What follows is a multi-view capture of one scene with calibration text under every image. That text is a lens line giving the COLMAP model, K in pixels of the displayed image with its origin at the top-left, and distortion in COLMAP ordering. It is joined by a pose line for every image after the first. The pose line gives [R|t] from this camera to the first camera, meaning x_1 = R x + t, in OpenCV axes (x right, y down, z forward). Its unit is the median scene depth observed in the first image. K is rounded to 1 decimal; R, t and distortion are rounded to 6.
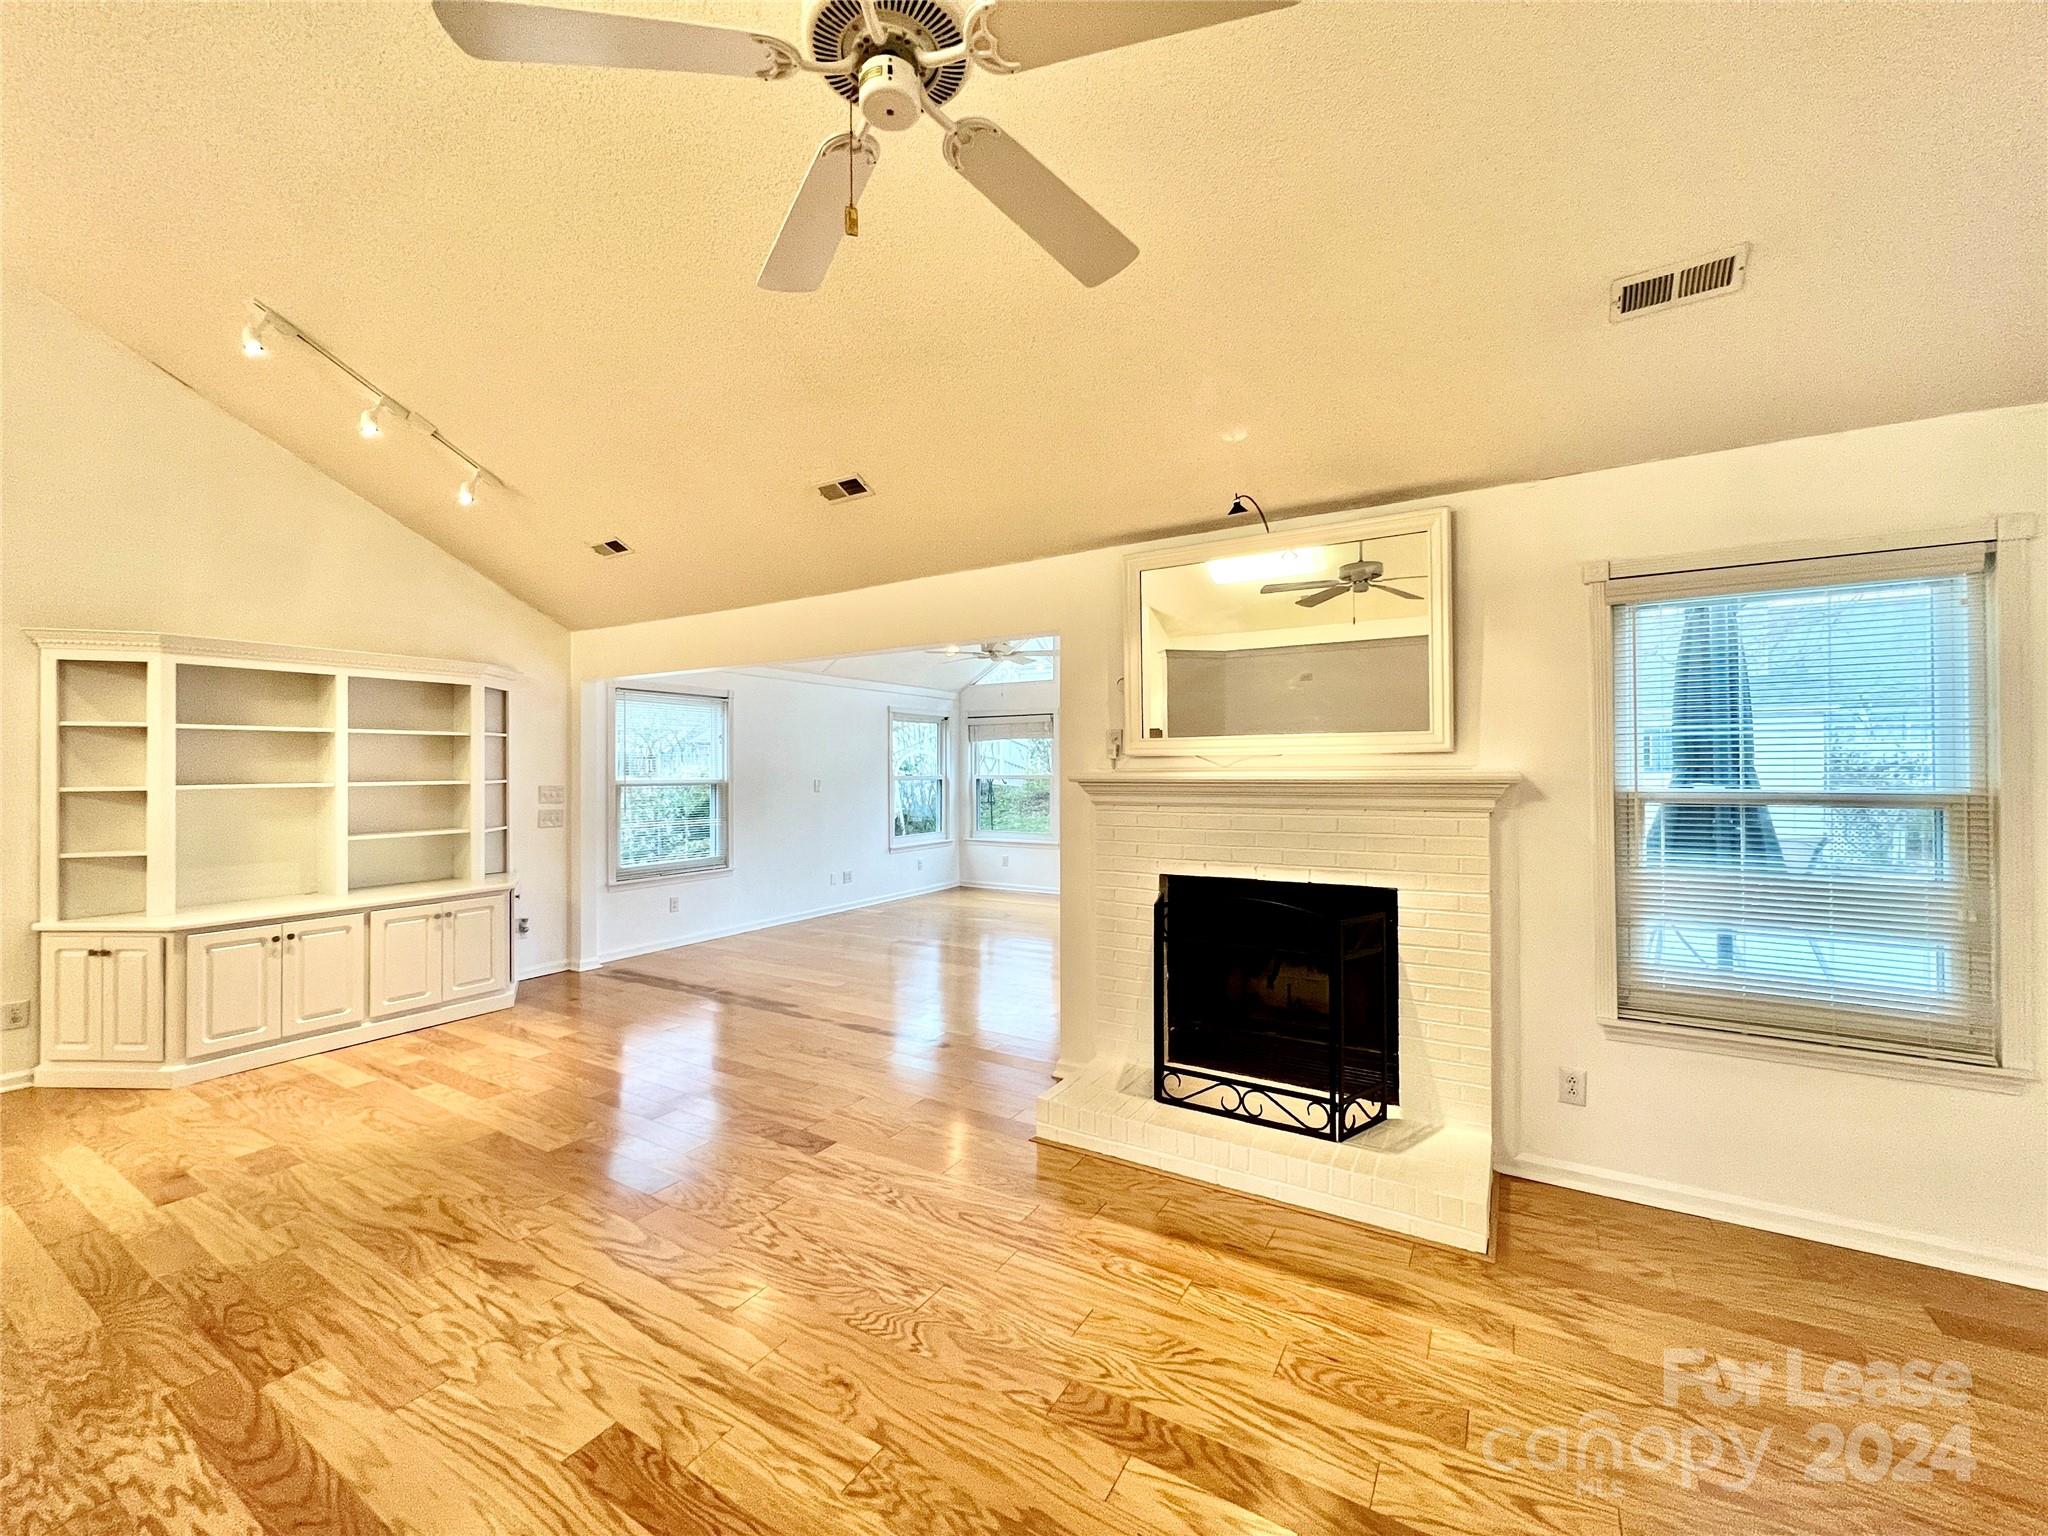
lens RADIAL K [[818.0, 0, 1017.5], [0, 818.0, 766.2], [0, 0, 1]] dist [-0.002567, 0.000452]
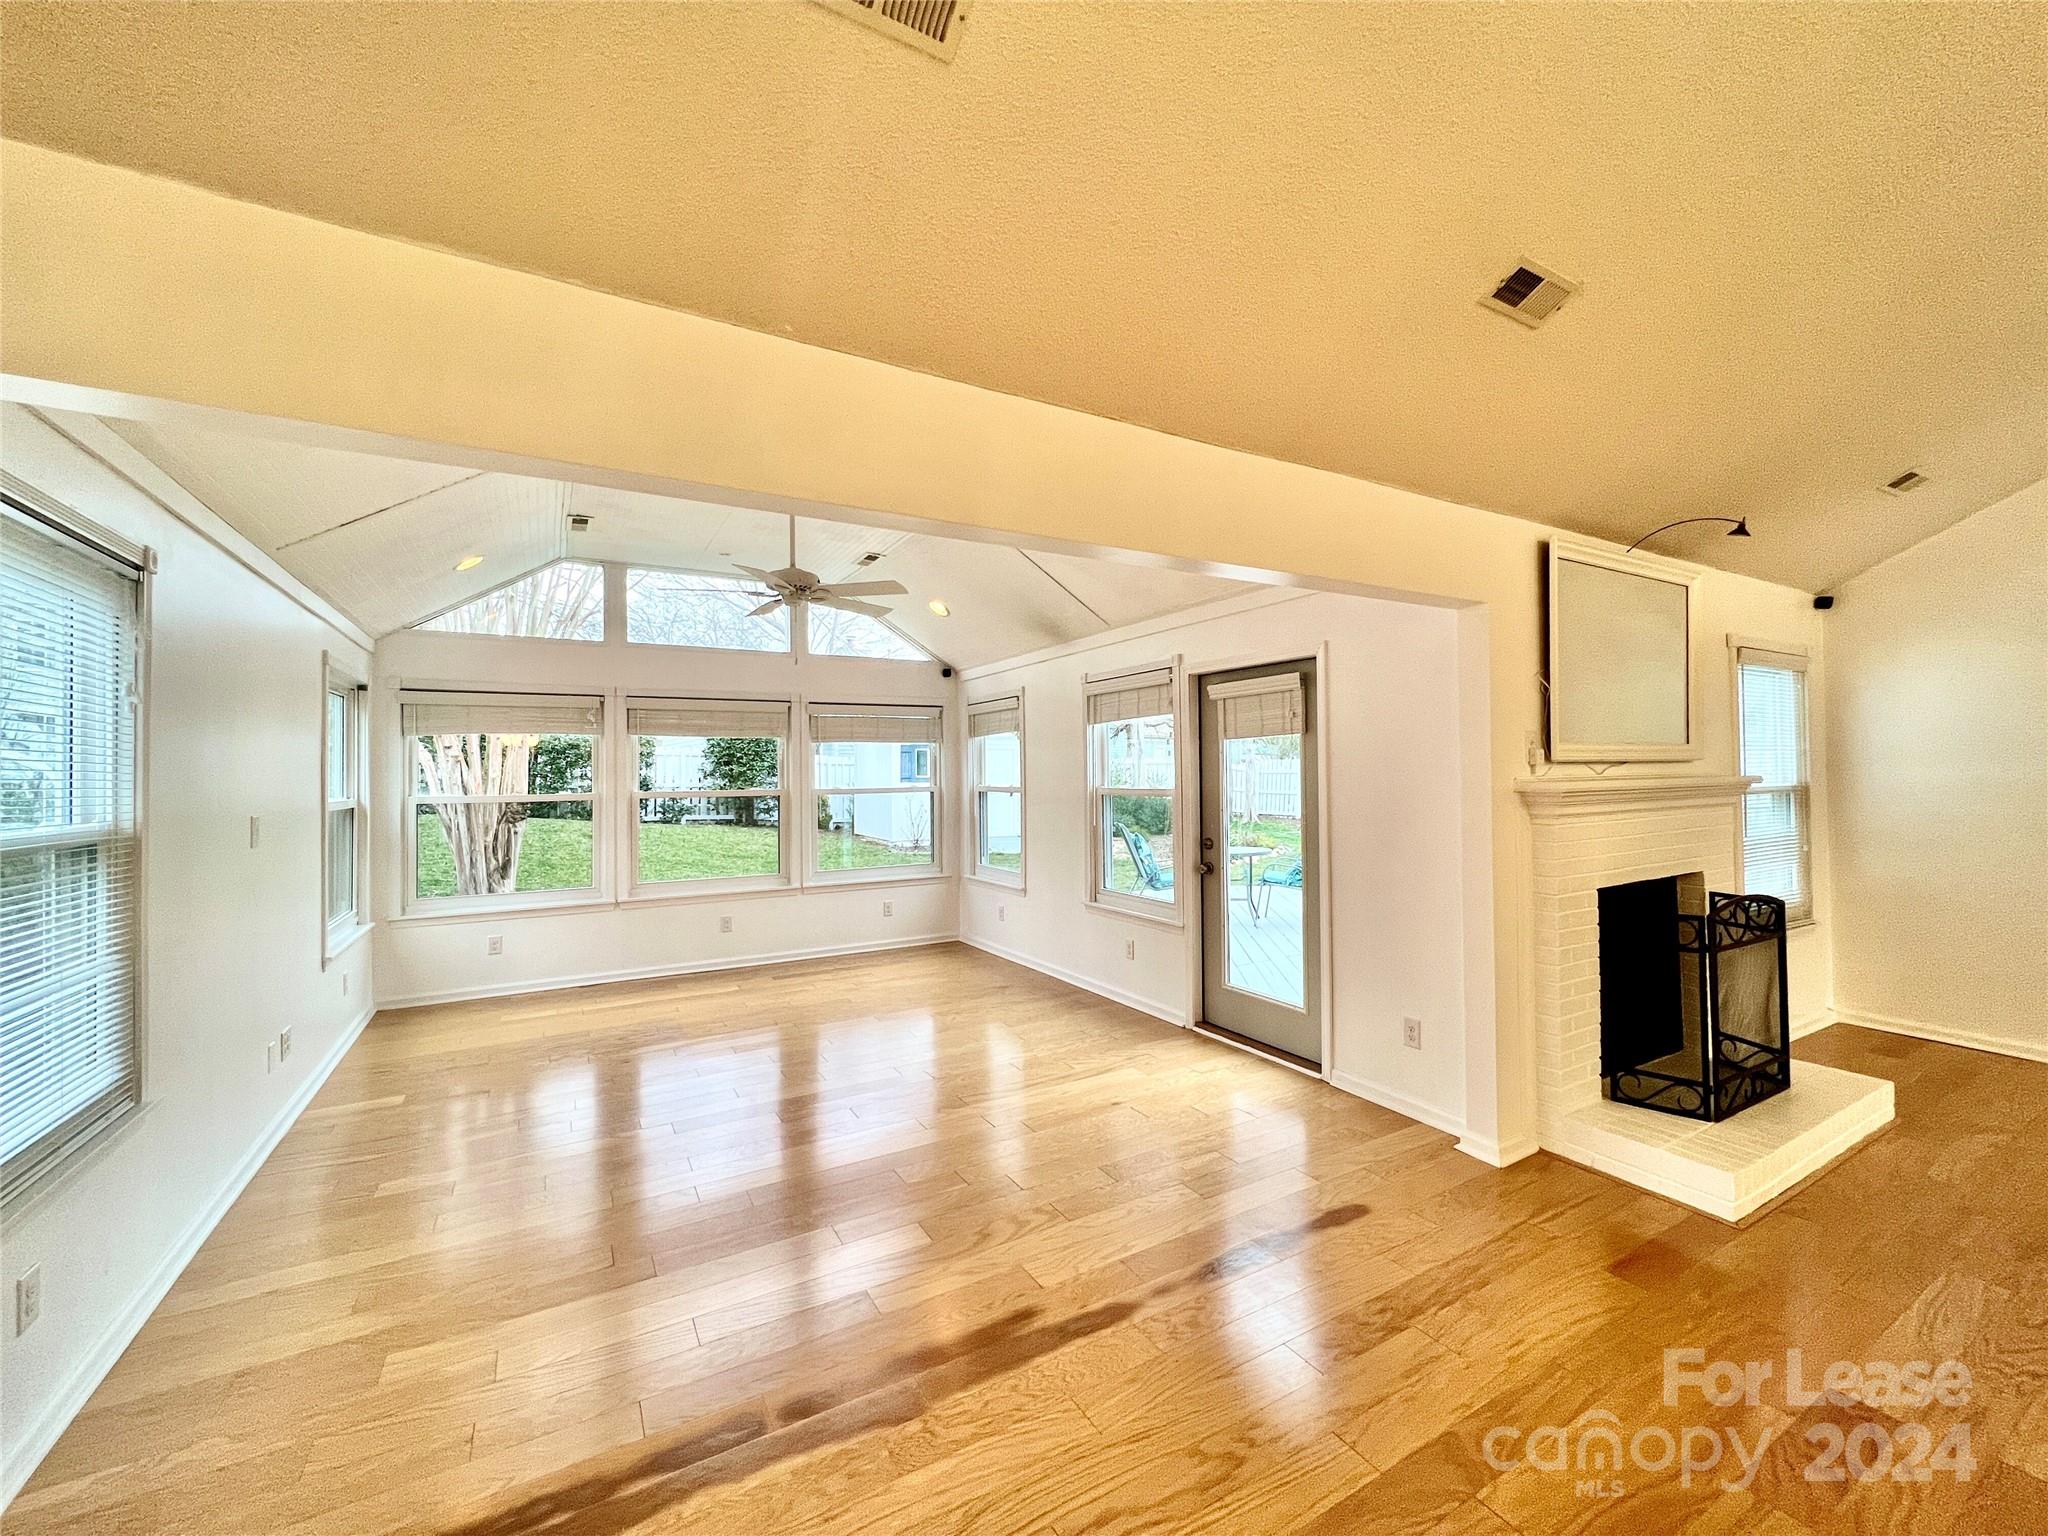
lens RADIAL K [[818.0, 0, 1021.0], [0, 818.0, 762.7], [0, 0, 1]] dist [-0.002567, 0.000452]
pose [[0.483256, 0.007987, 0.875443, -0.657890], [0.008041, 0.999876, -0.013561, -0.002424], [-0.875442, 0.013593, 0.483131, 0.769654]]
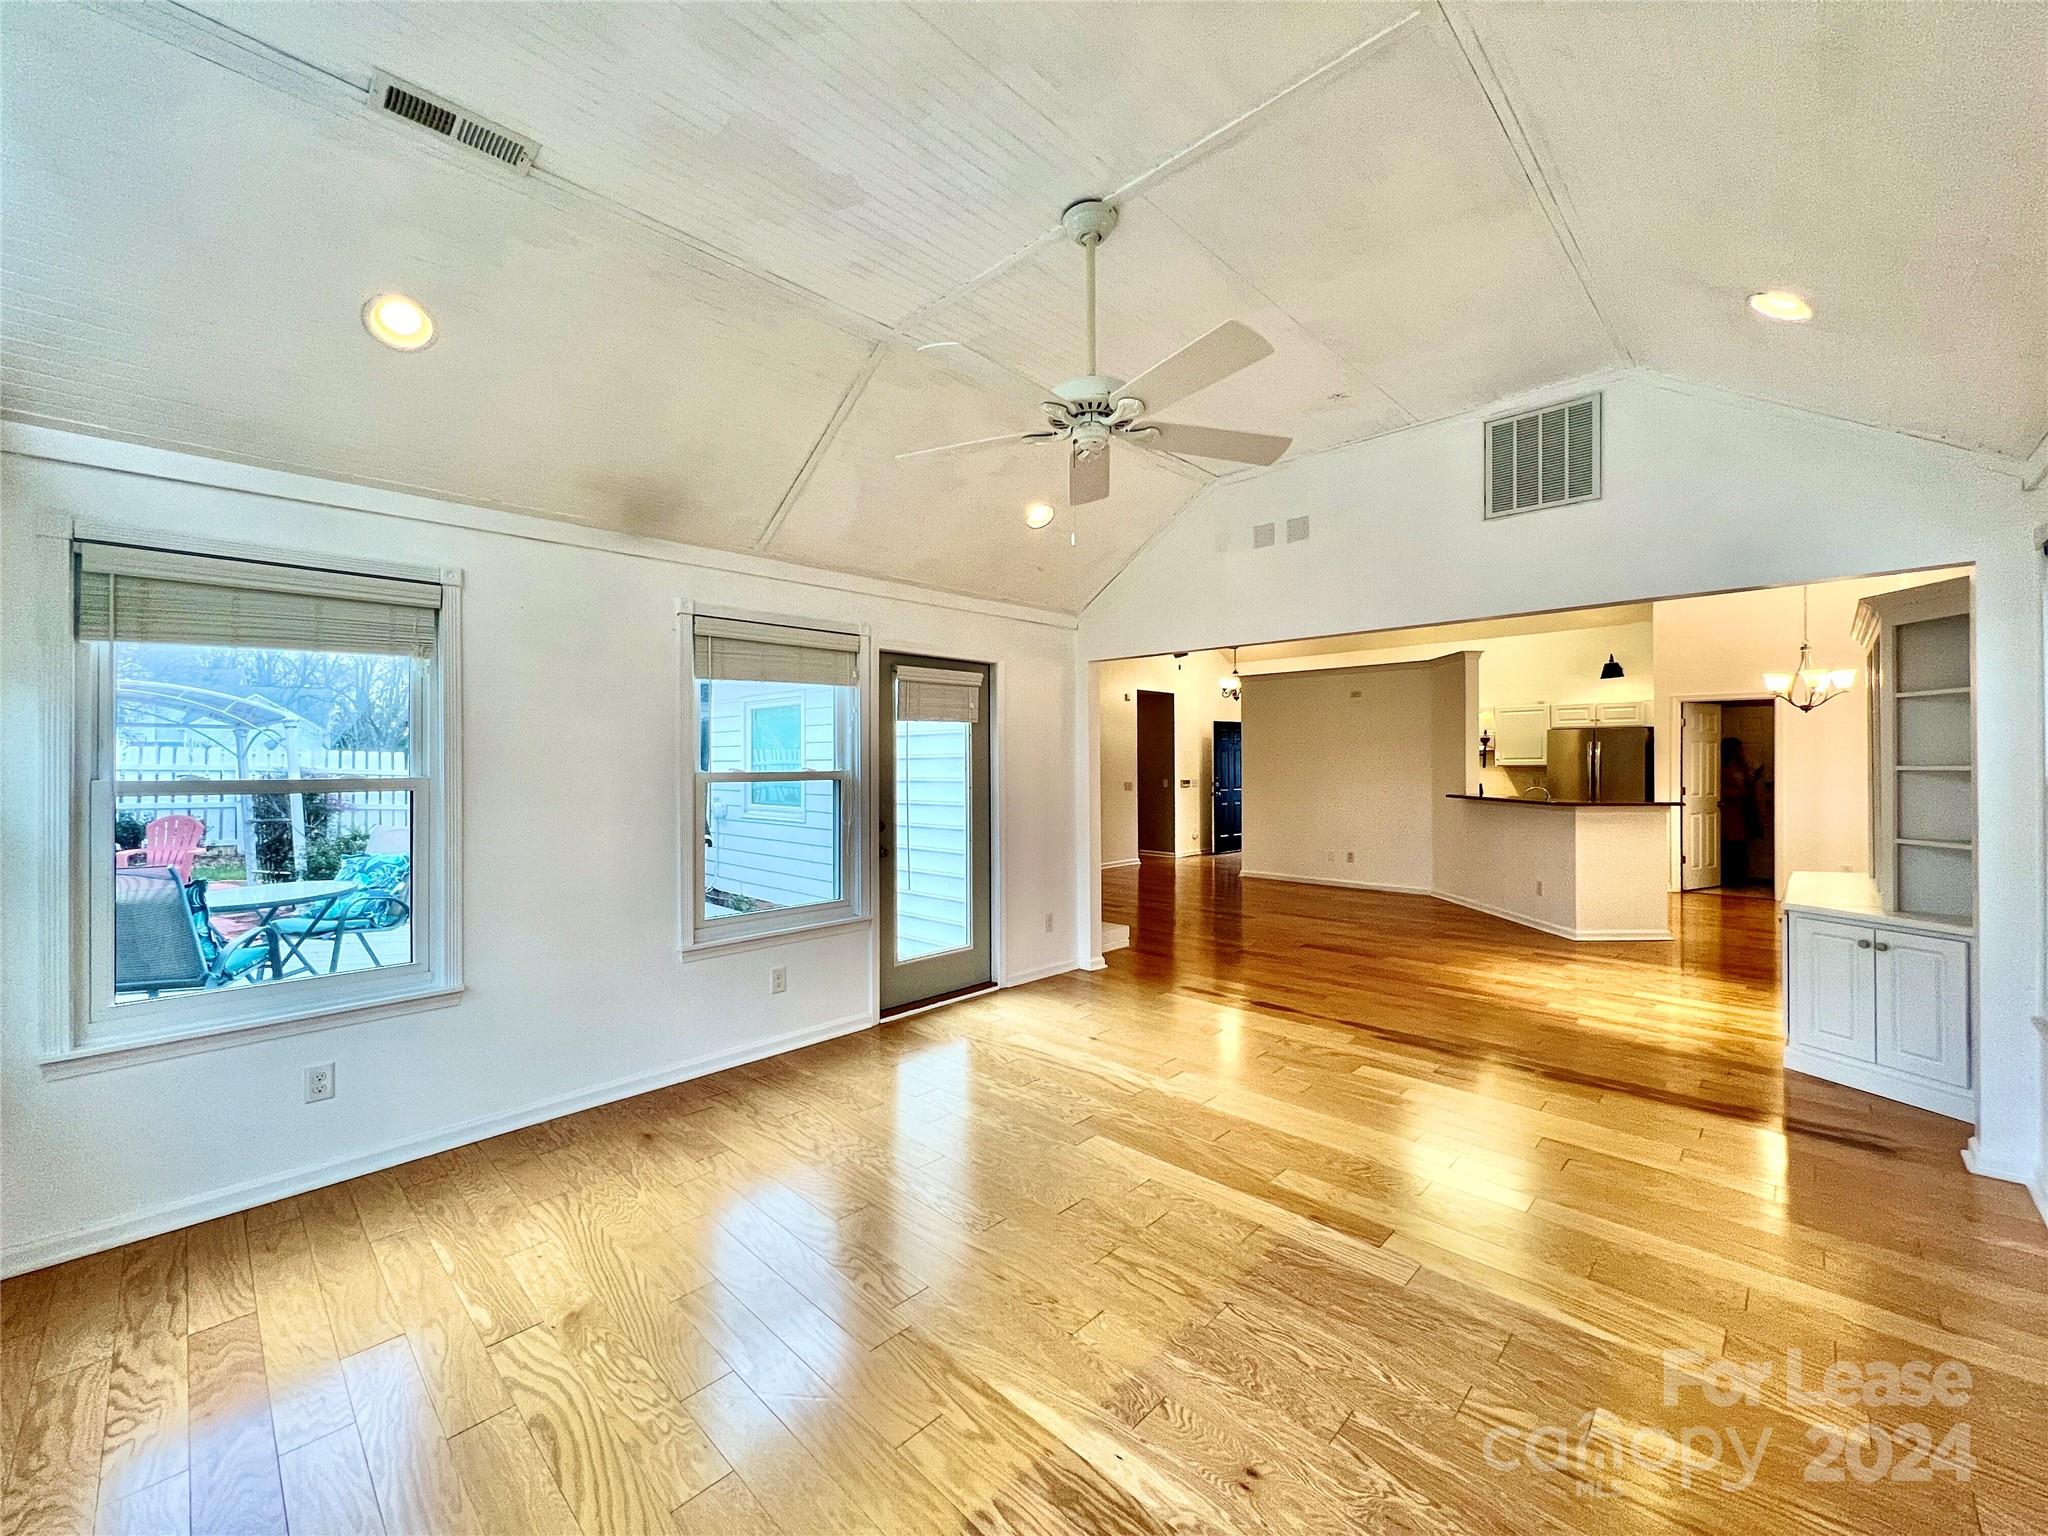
lens RADIAL K [[818.0, 0, 1023.1], [0, 818.0, 759.5], [0, 0, 1]] dist [-0.002567, 0.000452]
pose [[-0.974917, 0.009618, 0.222360, -0.105145], [0.008246, 0.999941, -0.007095, 0.012760], [-0.222415, -0.005083, -0.974939, 1.859953]]
